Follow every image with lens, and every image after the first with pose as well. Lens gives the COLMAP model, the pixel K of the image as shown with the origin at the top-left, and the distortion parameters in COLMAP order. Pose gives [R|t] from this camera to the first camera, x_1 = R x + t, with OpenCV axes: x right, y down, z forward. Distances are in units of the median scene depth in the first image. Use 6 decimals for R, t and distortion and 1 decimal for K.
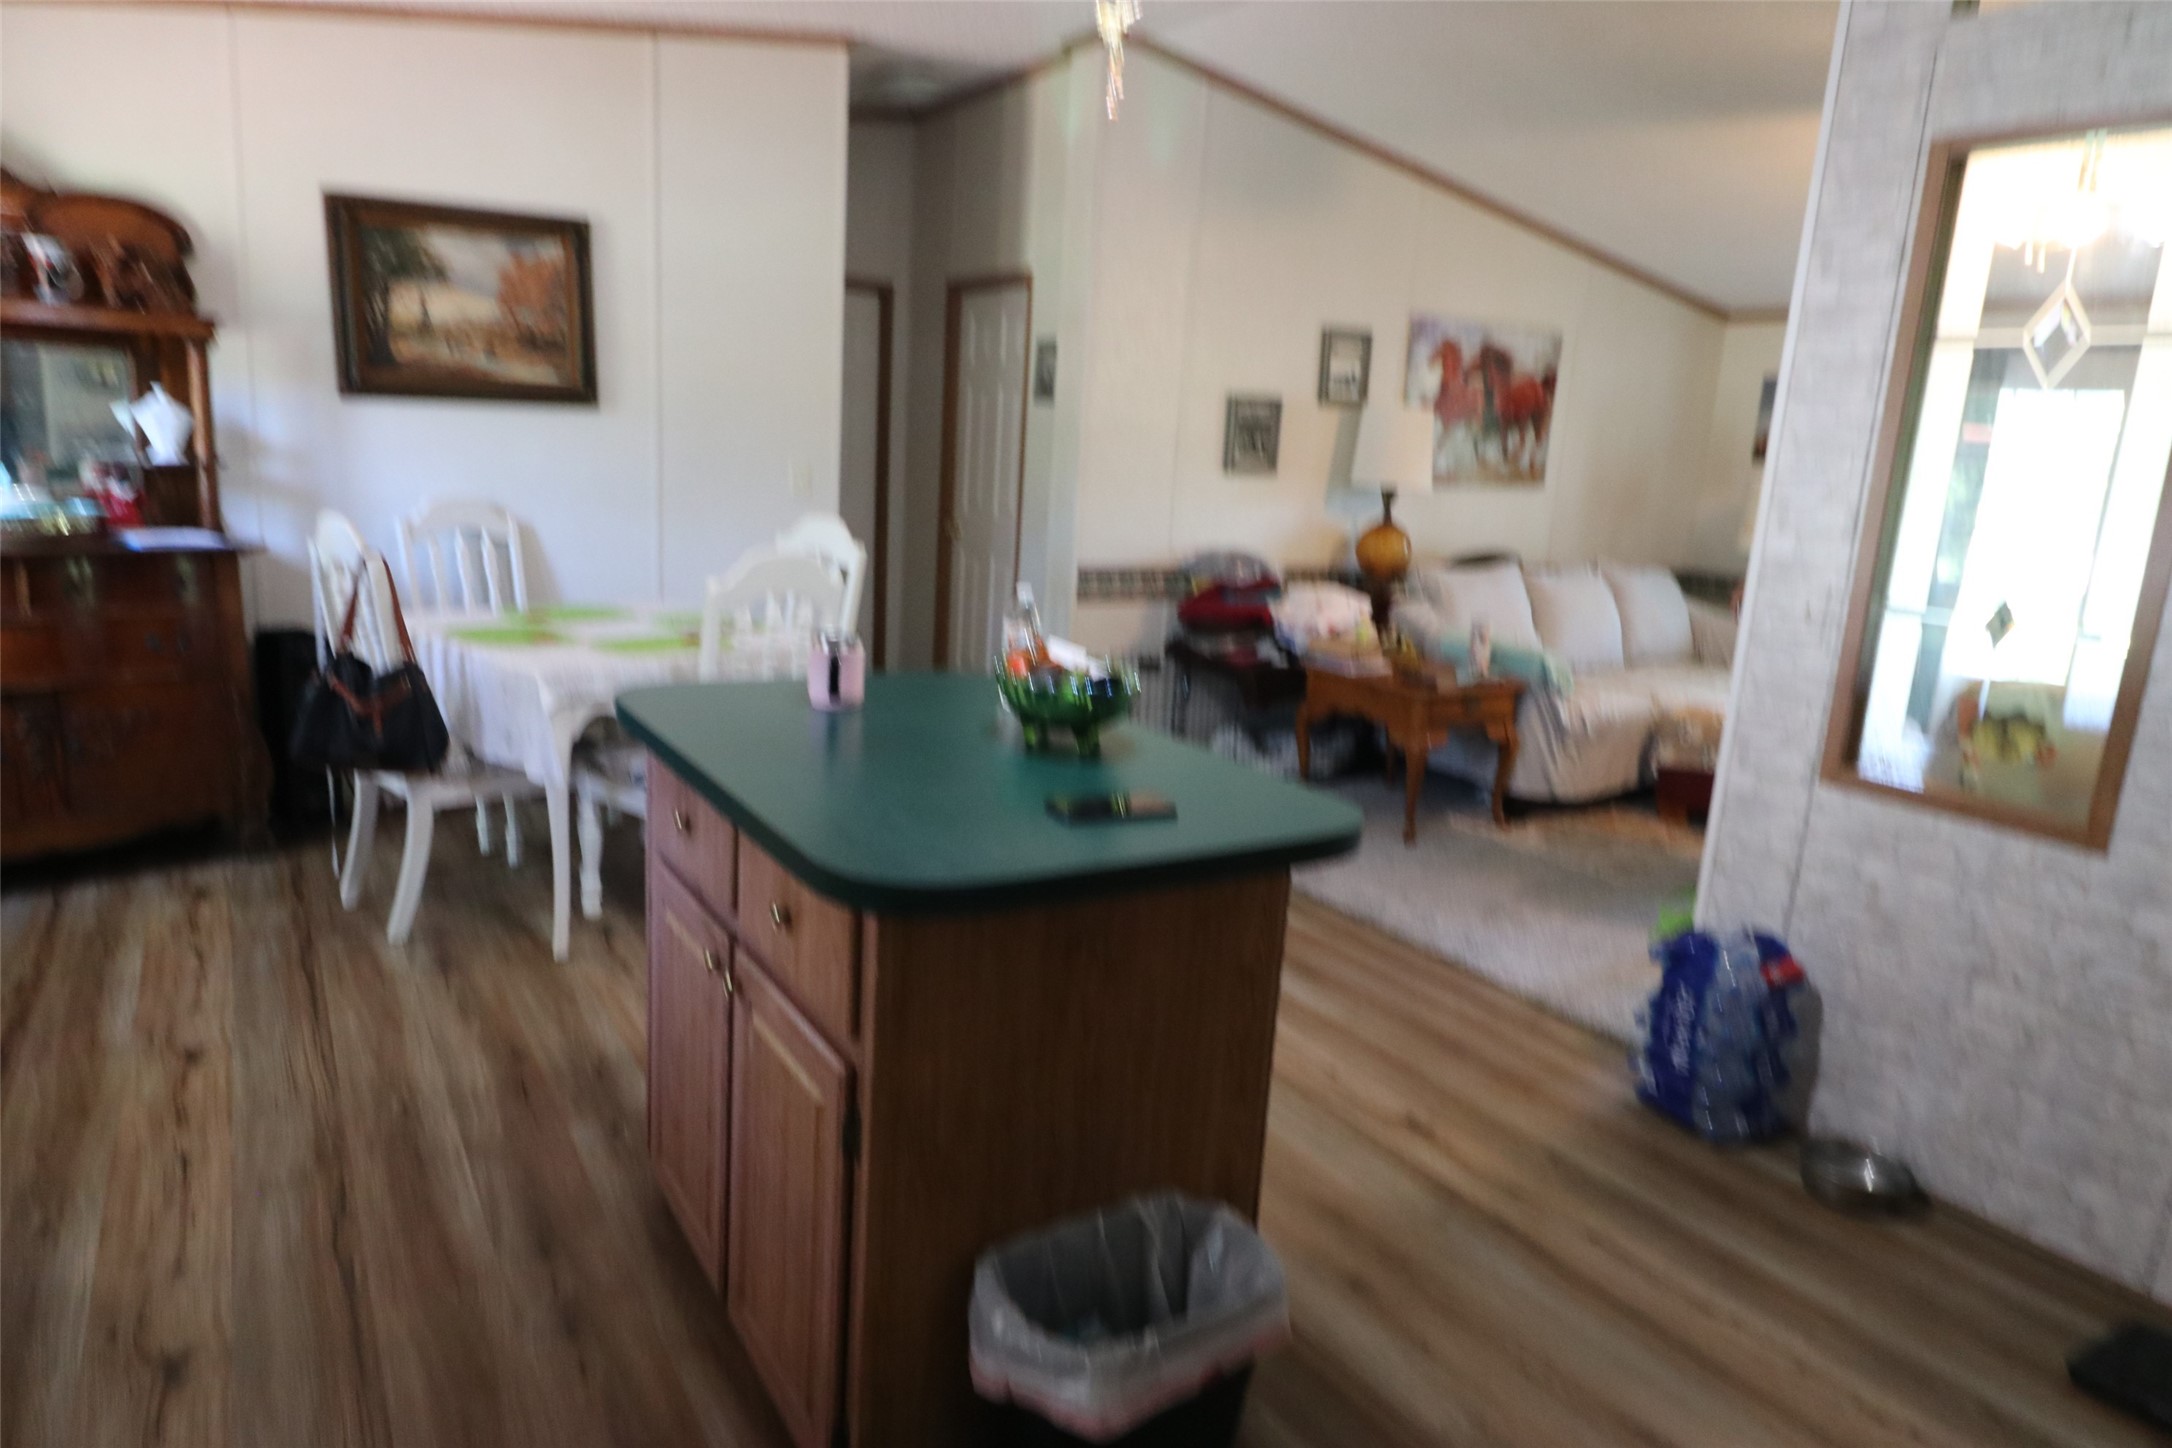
lens RADIAL K [[1376.9, 0, 1086.0], [0, 1376.9, 724.0], [0, 0, 1]] dist [0.000859, 0.001398]
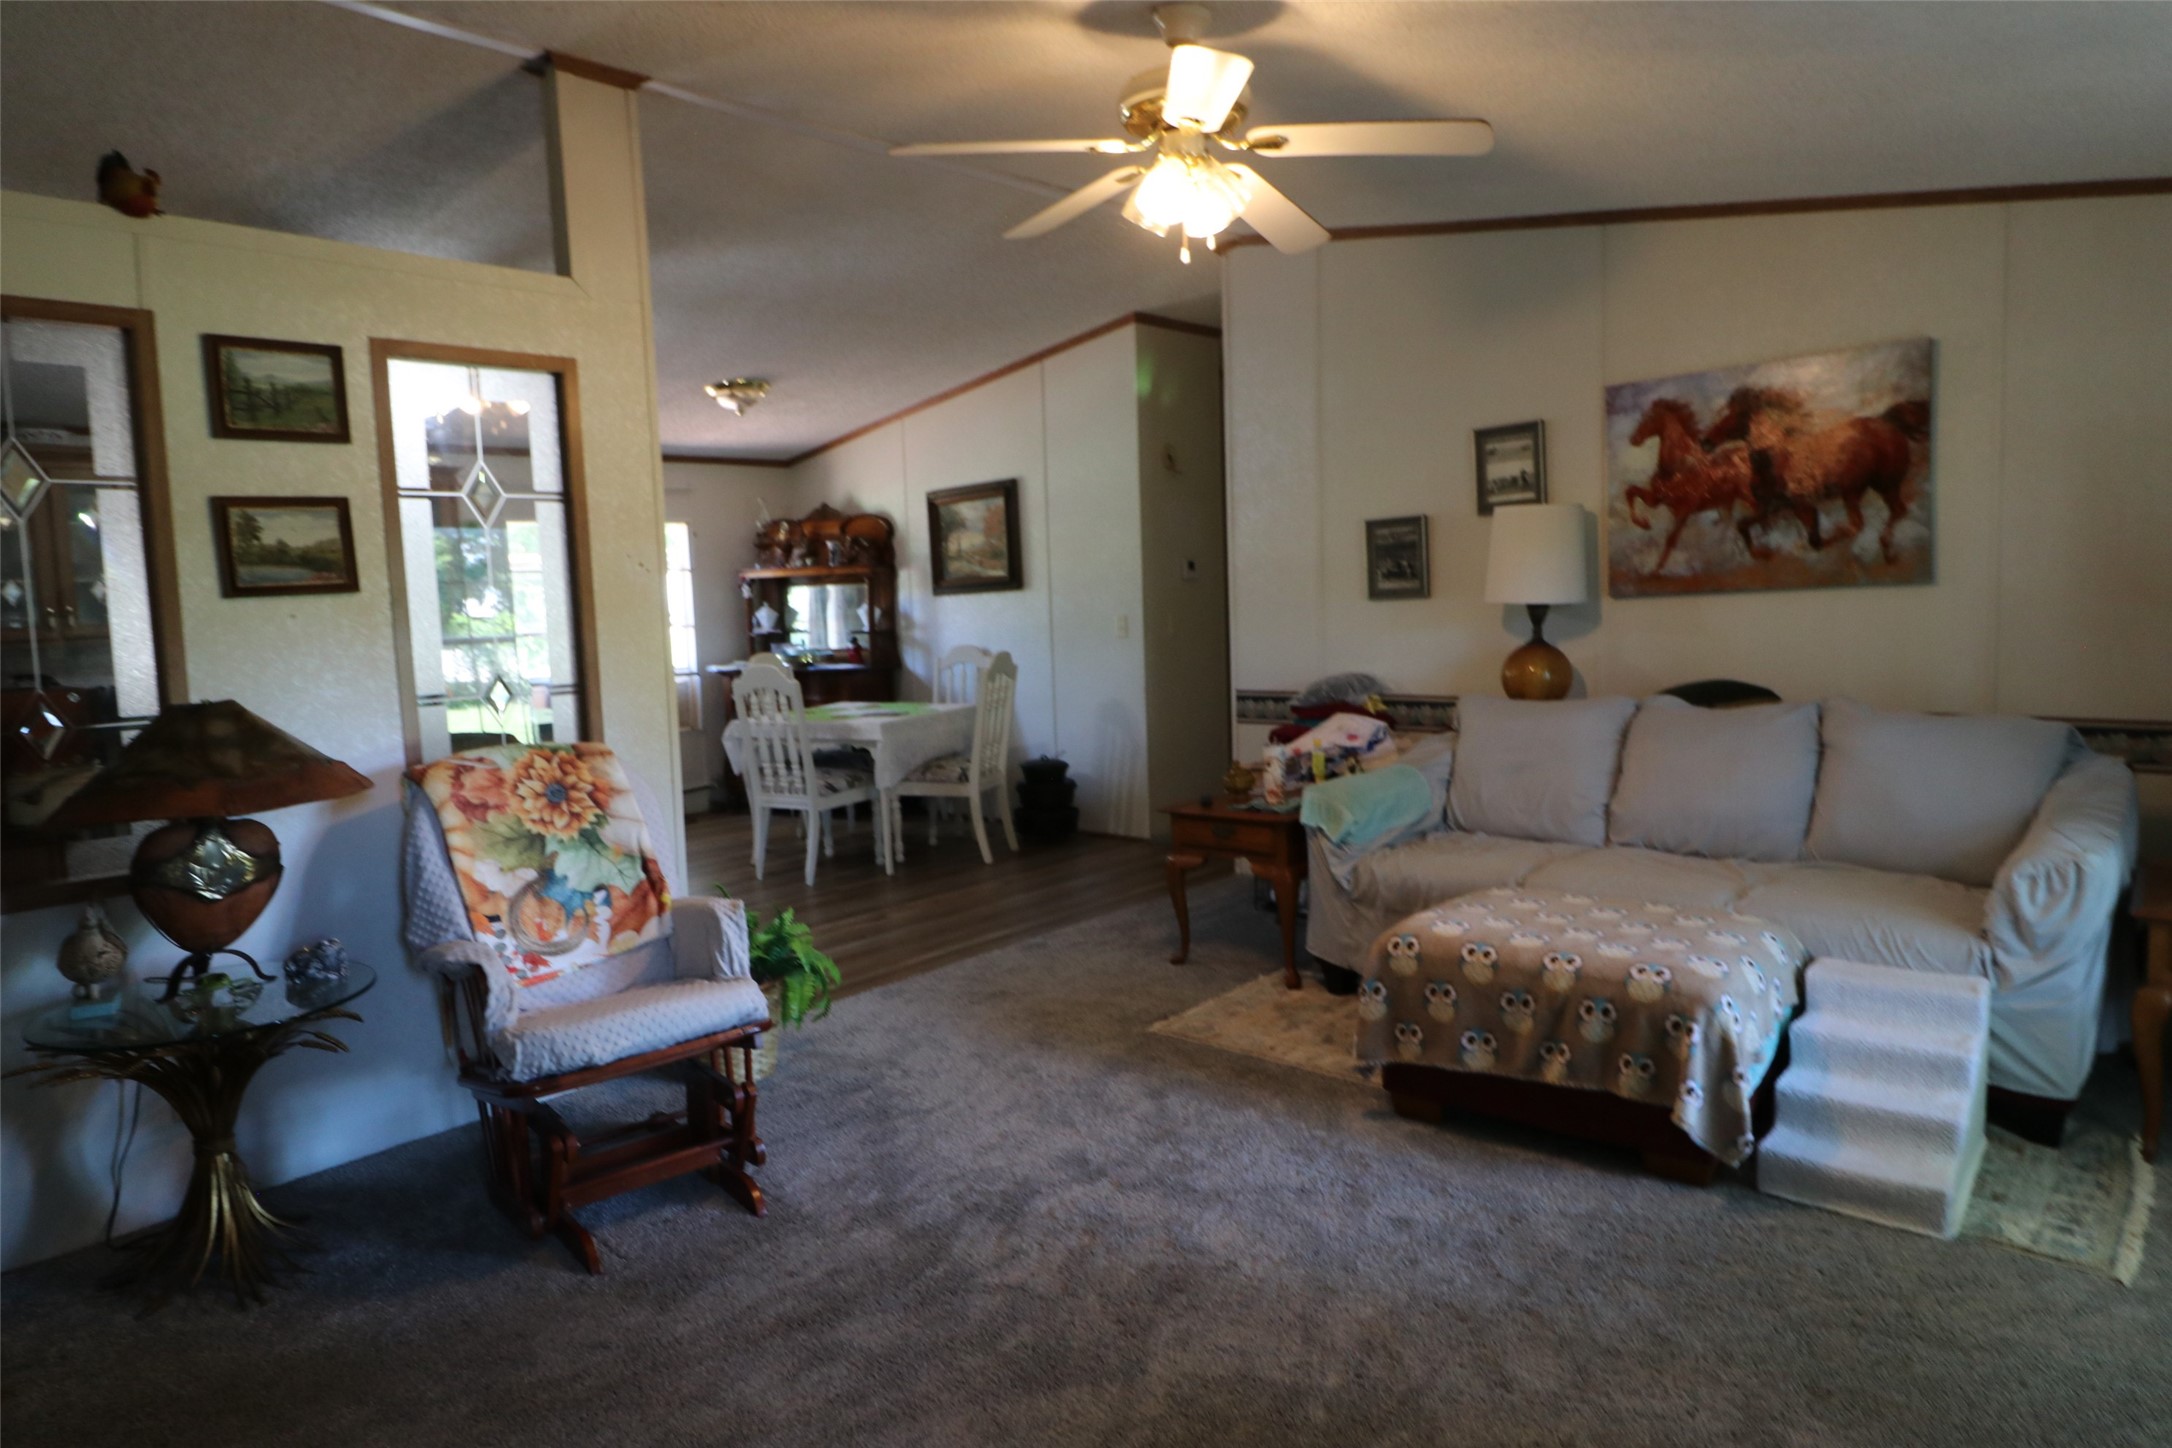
lens RADIAL K [[1376.9, 0, 1086.0], [0, 1376.9, 724.0], [0, 0, 1]] dist [0.000859, 0.001398]
pose [[0.202624, 0.021601, -0.979018, 0.993910], [-0.153988, 0.988021, -0.010071, -0.052076], [0.967073, 0.152798, 0.203523, 0.600569]]
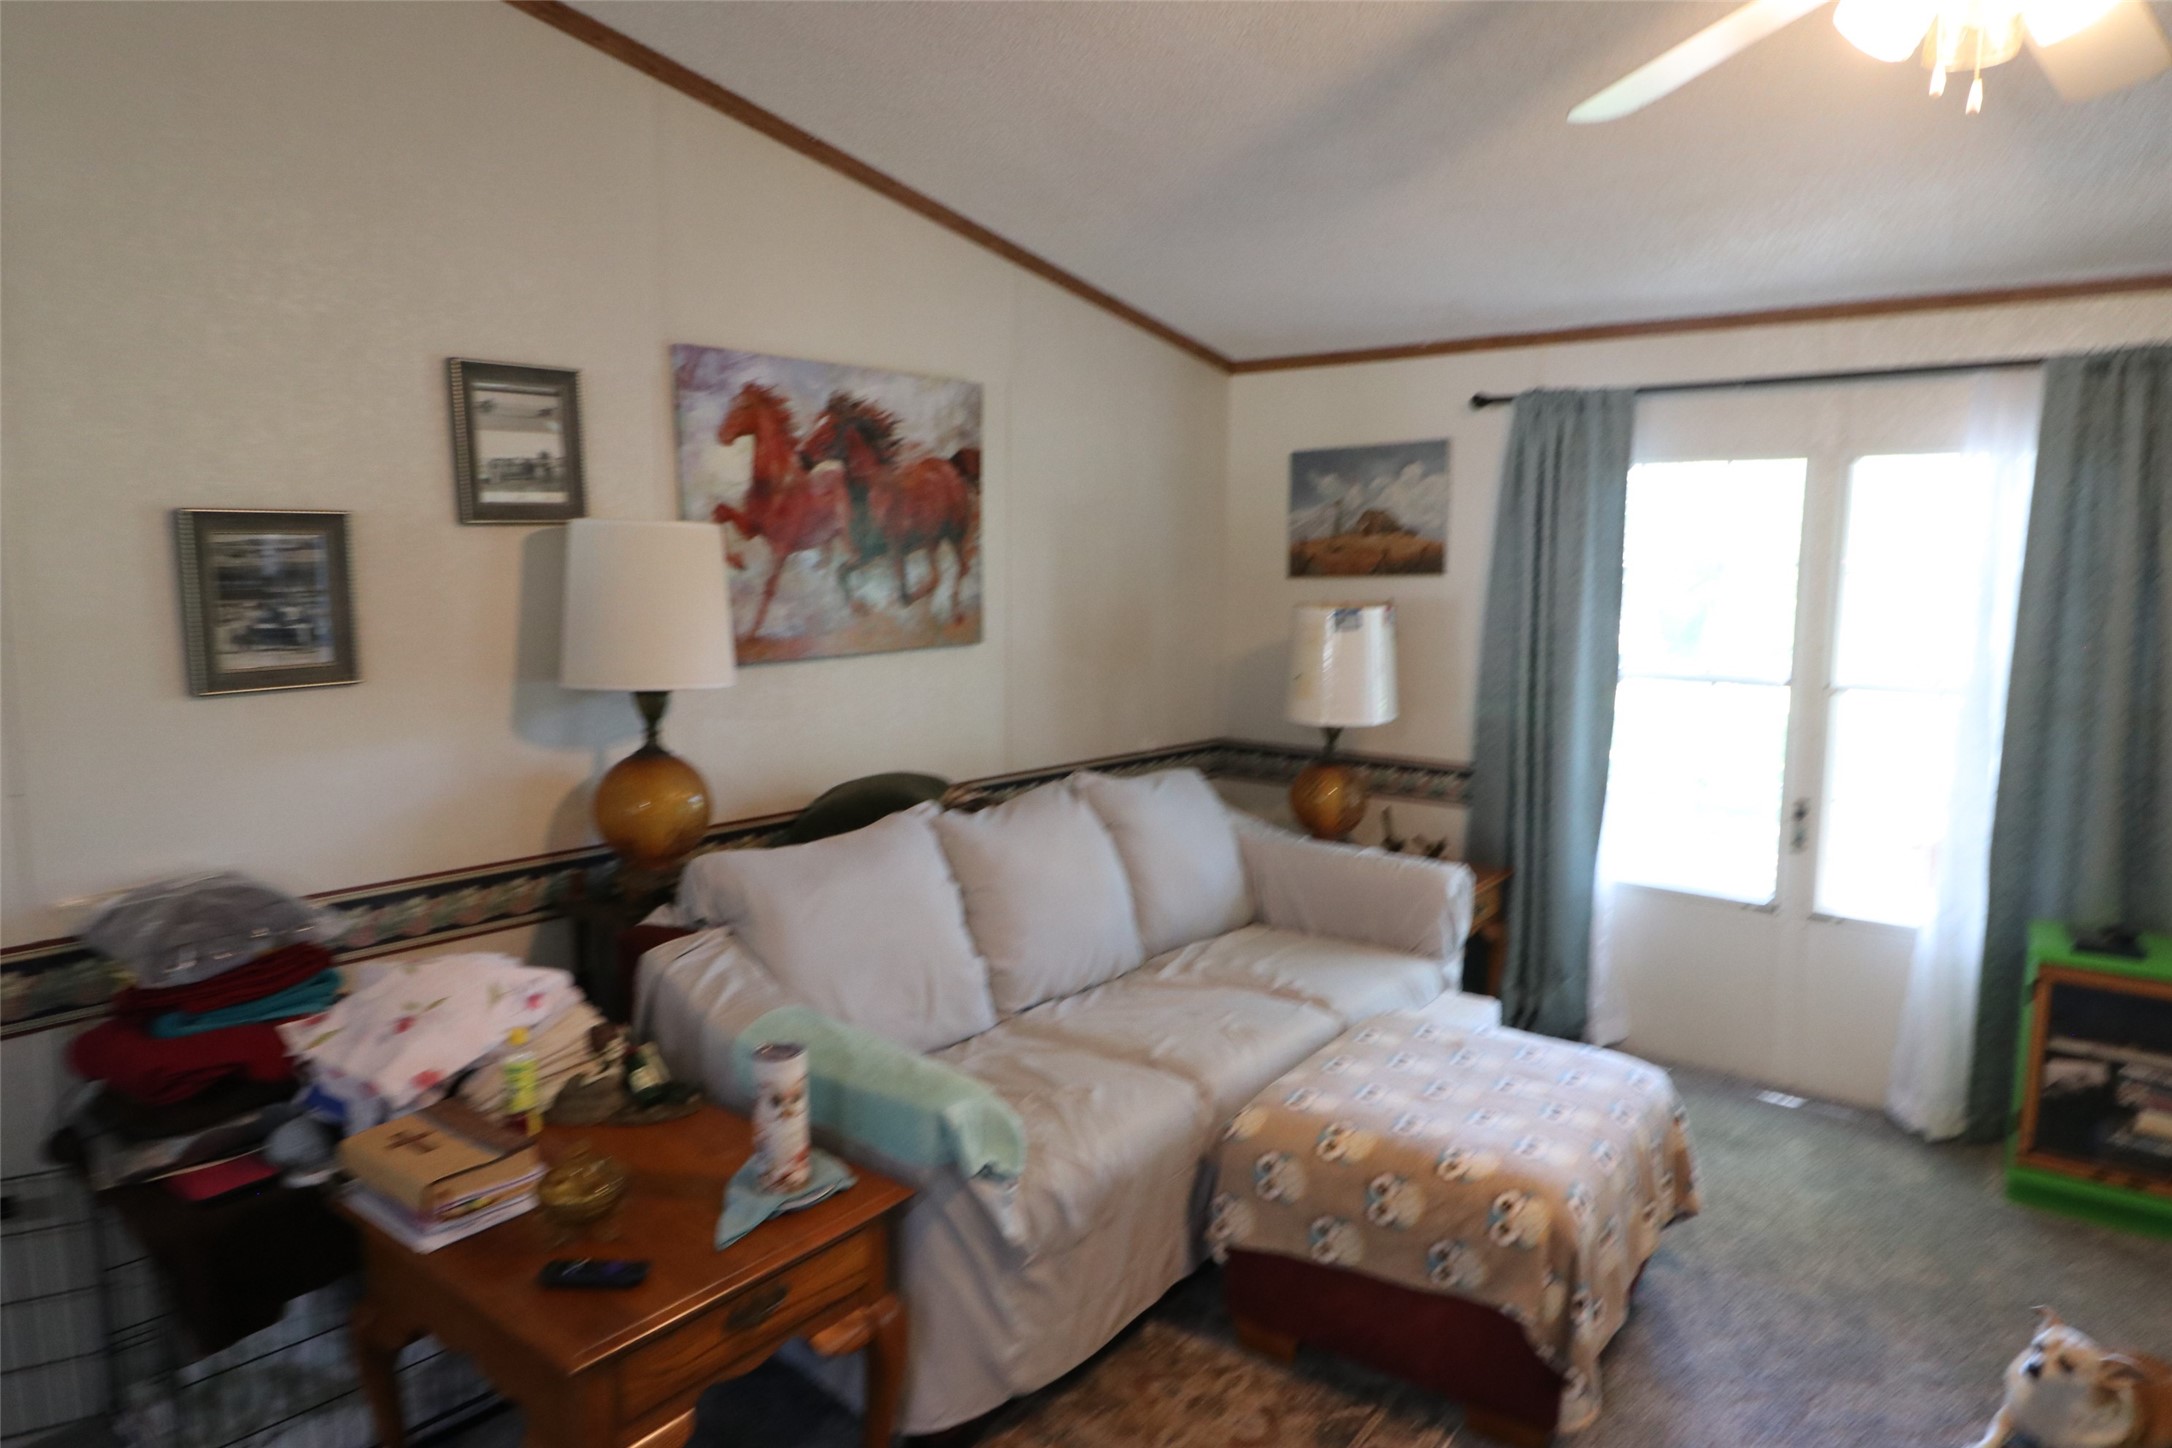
lens RADIAL K [[1283.7, 0, 1086.0], [0, 1283.7, 724.0], [0, 0, 1]] dist [0.000436, 0.000235]
pose [[0.946900, -0.090364, 0.308569, 0.231688], [0.110858, 0.992603, -0.049503, -0.121481], [-0.301813, 0.081082, 0.949913, 0.537599]]
